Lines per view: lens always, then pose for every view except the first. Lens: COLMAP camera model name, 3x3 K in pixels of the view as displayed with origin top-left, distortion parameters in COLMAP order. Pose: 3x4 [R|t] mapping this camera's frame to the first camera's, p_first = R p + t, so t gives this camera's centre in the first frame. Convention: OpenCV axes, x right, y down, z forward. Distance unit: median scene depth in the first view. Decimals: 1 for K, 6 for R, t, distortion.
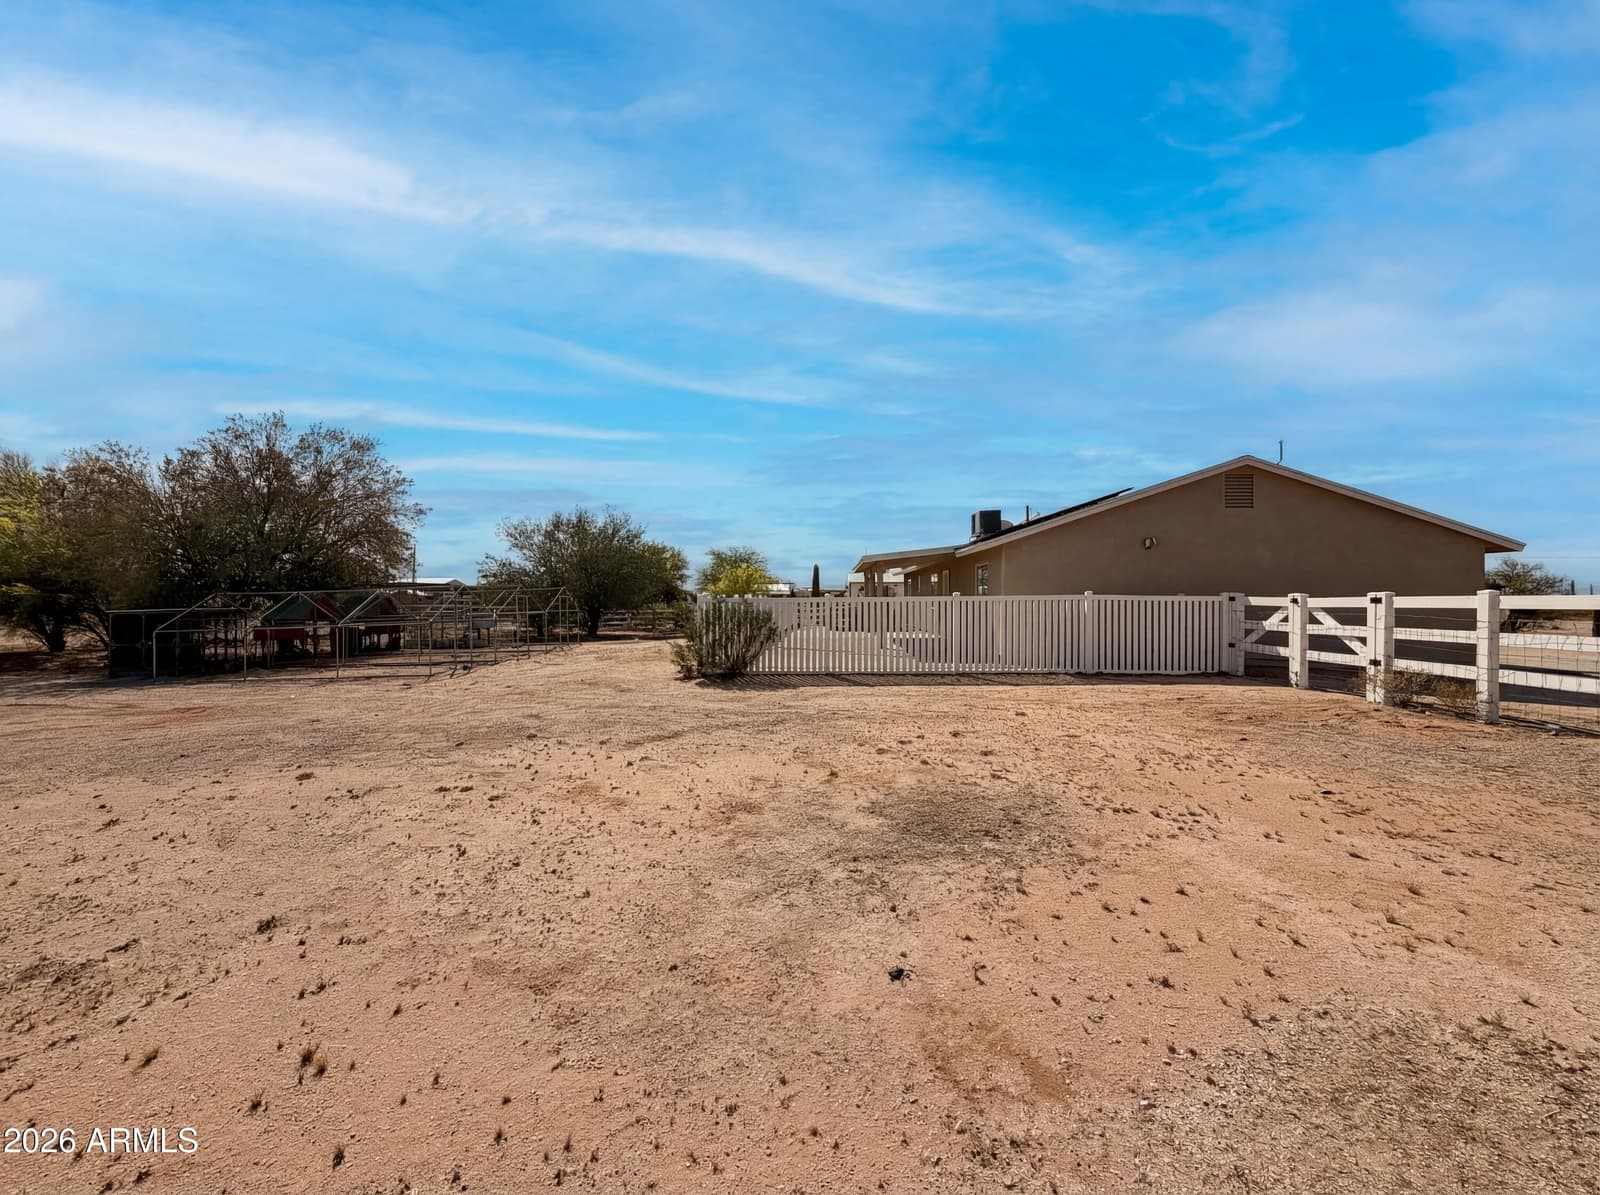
lens RADIAL K [[632.6, 0, 798.4], [0, 632.6, 594.6], [0, 0, 1]] dist [0.000637, 0.000036]
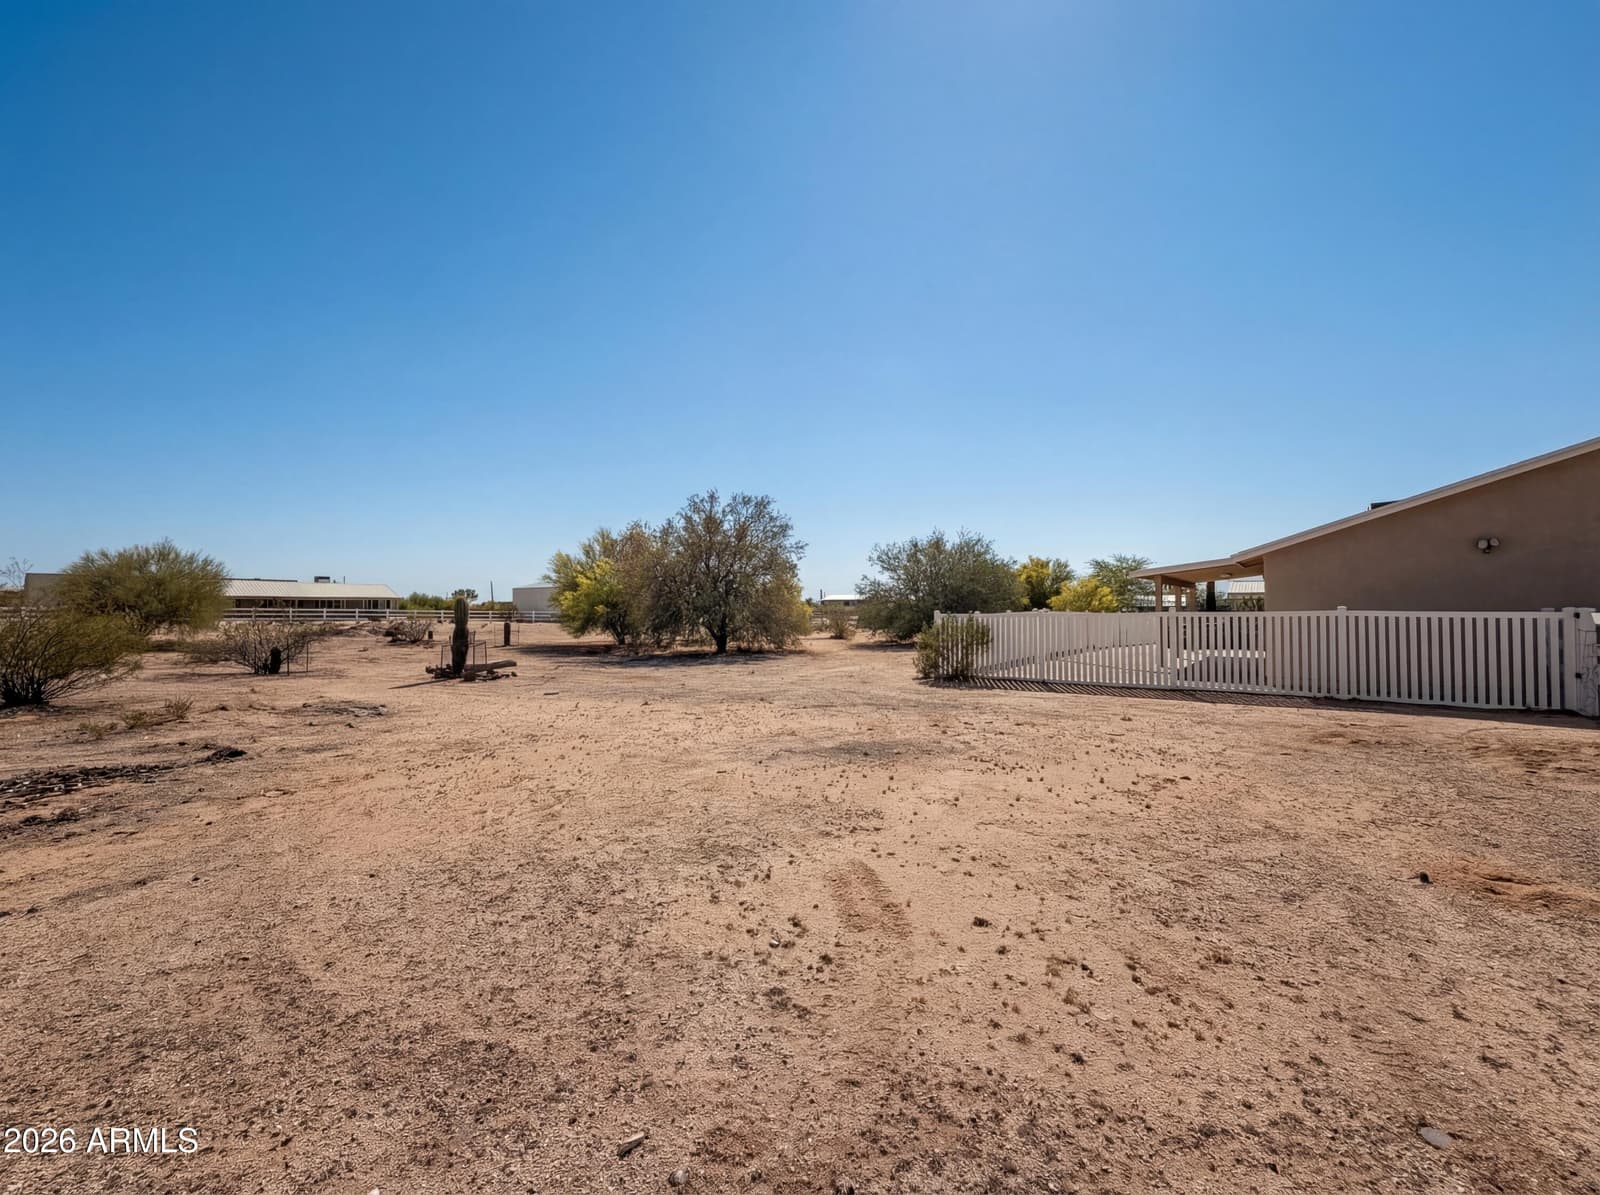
lens RADIAL K [[632.6, 0, 798.4], [0, 632.6, 594.6], [0, 0, 1]] dist [0.000637, 0.000036]
pose [[0.813203, -0.017410, -0.581720, 0.197233], [0.005226, 0.999731, -0.022615, -0.003409], [0.581957, 0.015350, 0.813075, -0.093252]]
